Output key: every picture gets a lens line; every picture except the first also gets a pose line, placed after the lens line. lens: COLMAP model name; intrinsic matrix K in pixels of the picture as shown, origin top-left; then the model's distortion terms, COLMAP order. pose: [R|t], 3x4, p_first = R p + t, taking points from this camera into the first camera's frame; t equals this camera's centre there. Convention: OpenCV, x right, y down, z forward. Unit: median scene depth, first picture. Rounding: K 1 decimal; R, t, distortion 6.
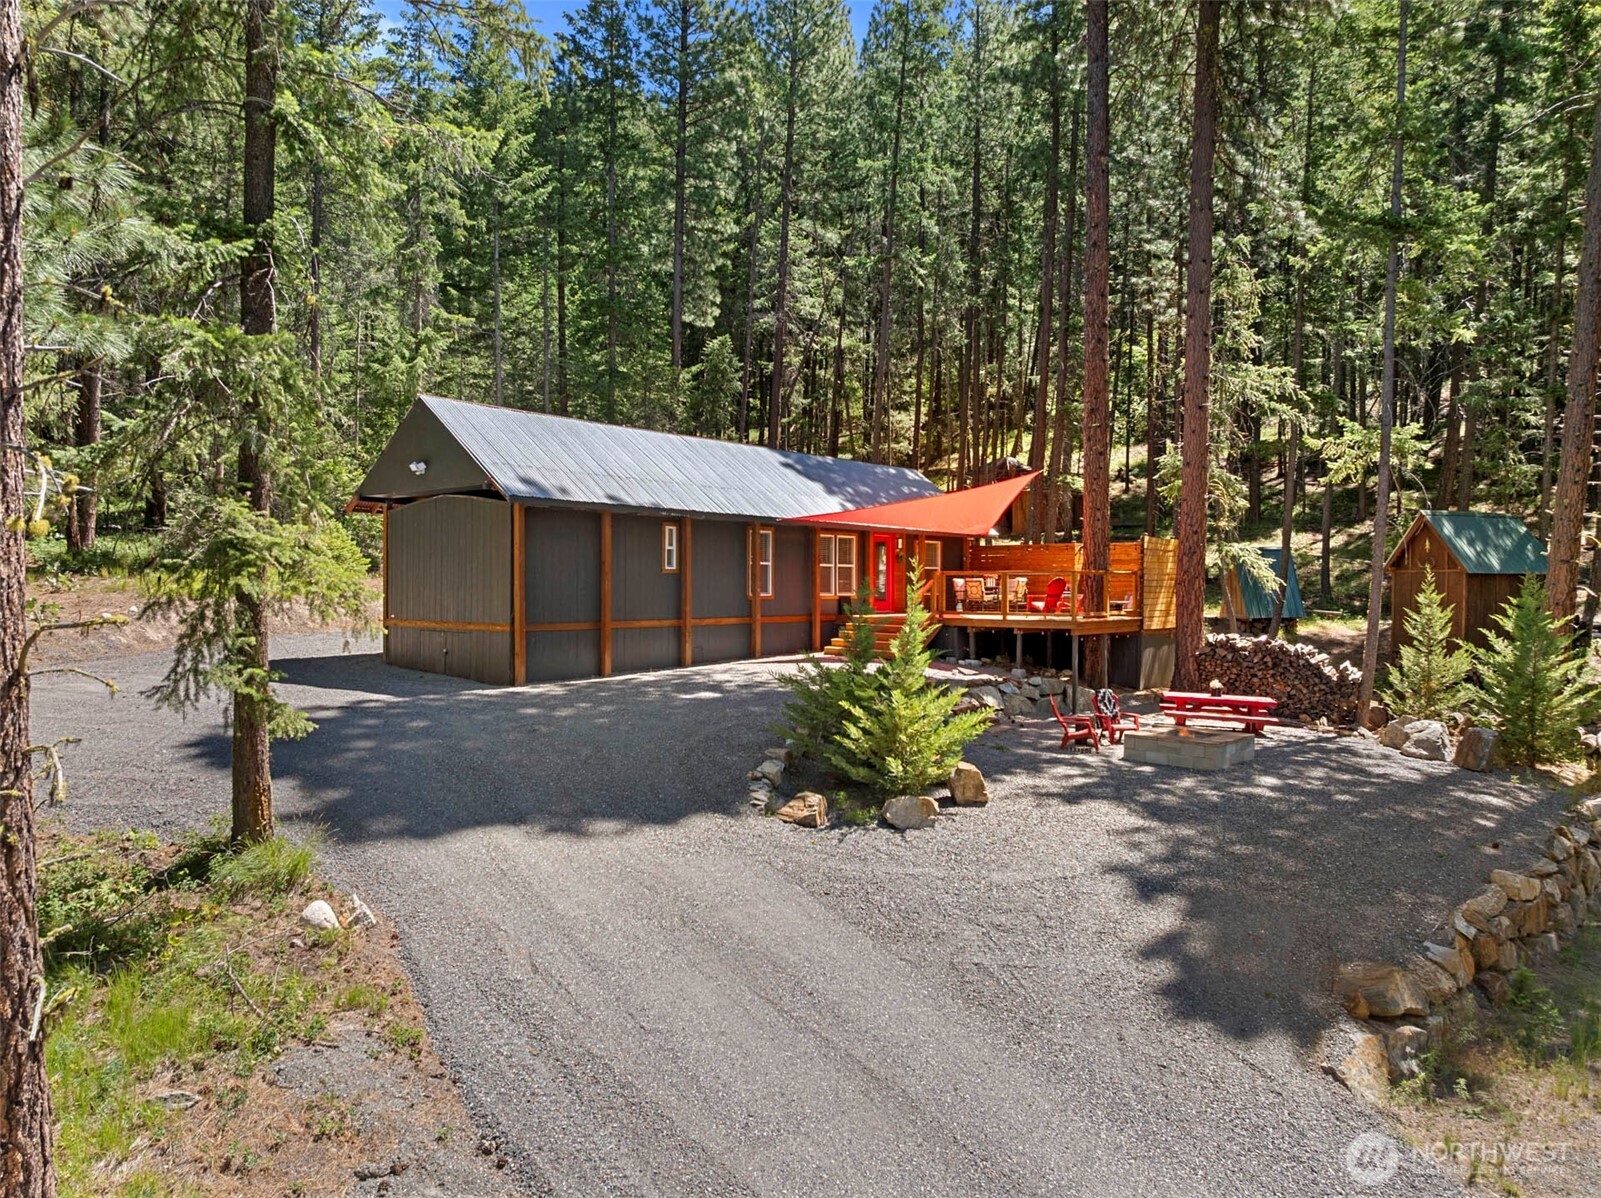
lens RADIAL K [[1129.6, 0, 783.4], [0, 1129.6, 596.2], [0, 0, 1]] dist [-0.040397, 0.000303]
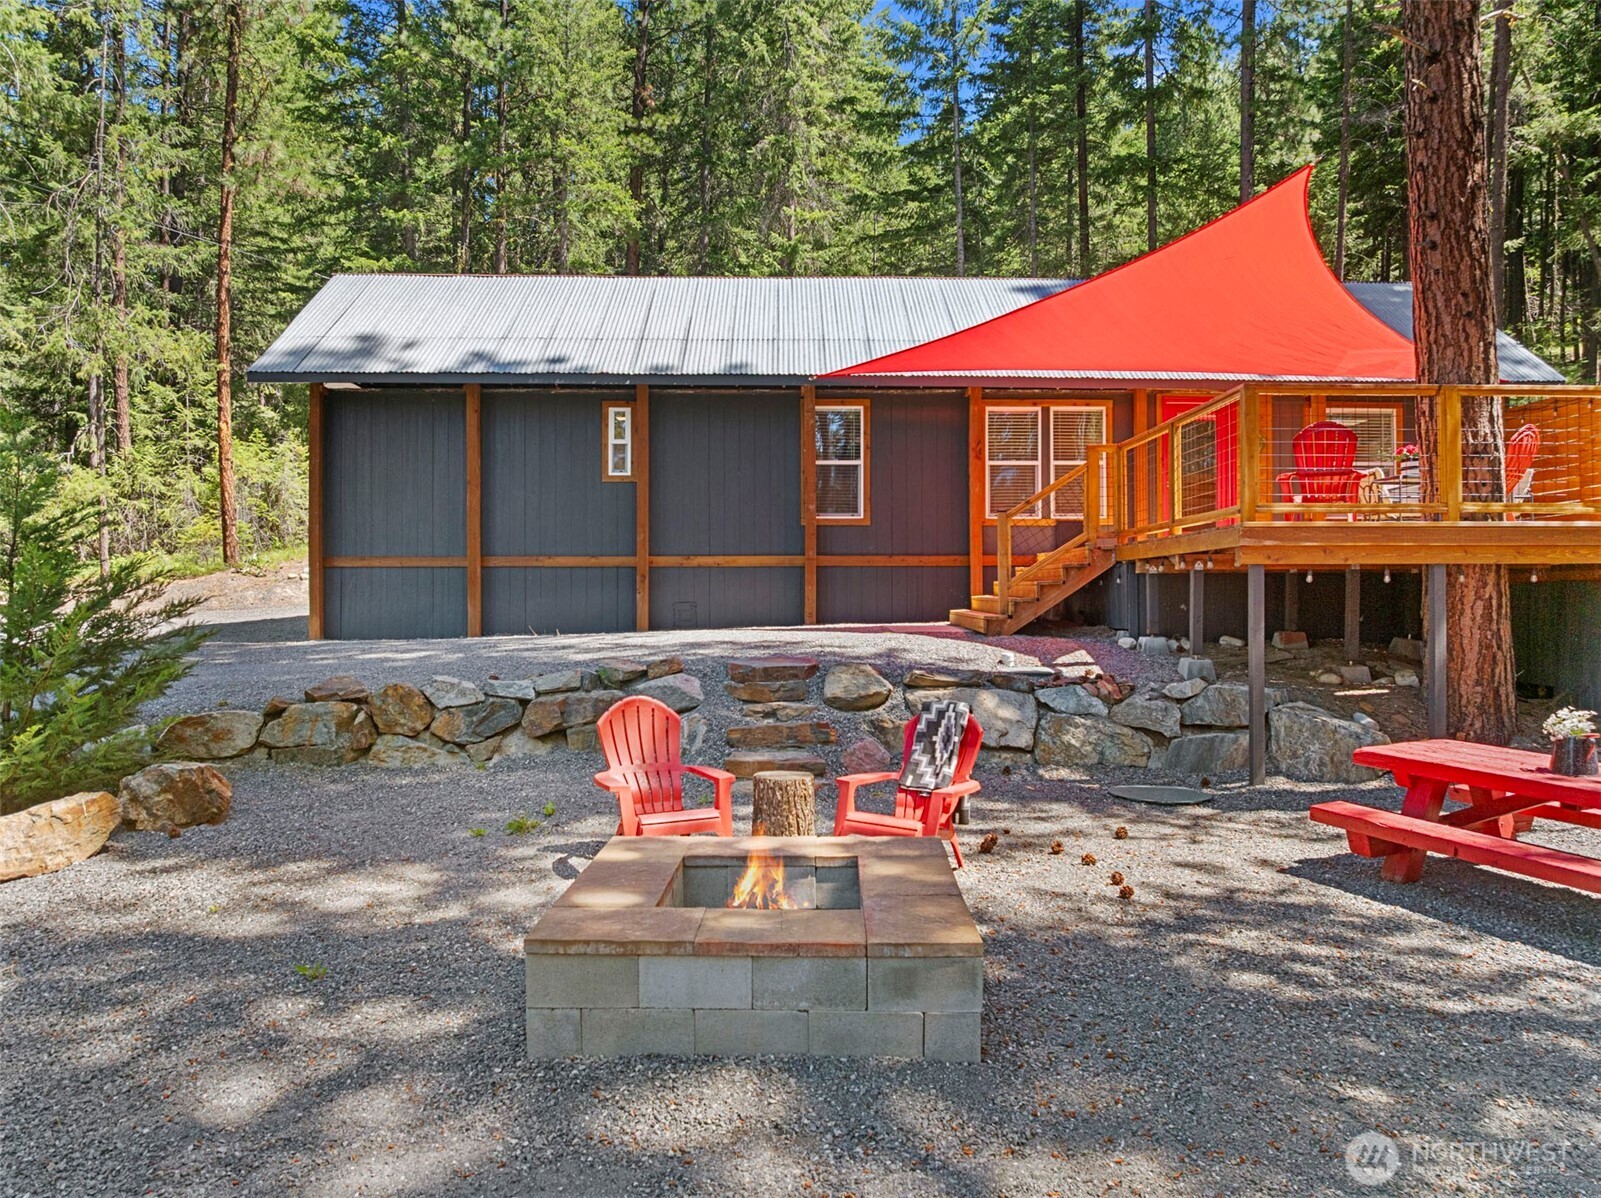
lens RADIAL K [[1122.7, 0, 796.1], [0, 1122.7, 596.9], [0, 0, 1]] dist [-0.040272, 0.000455]
pose [[0.659295, -0.006347, -0.751858, 0.419523], [-0.002418, 0.999941, -0.010562, 0.048276], [0.751881, 0.008782, 0.659241, 0.644849]]
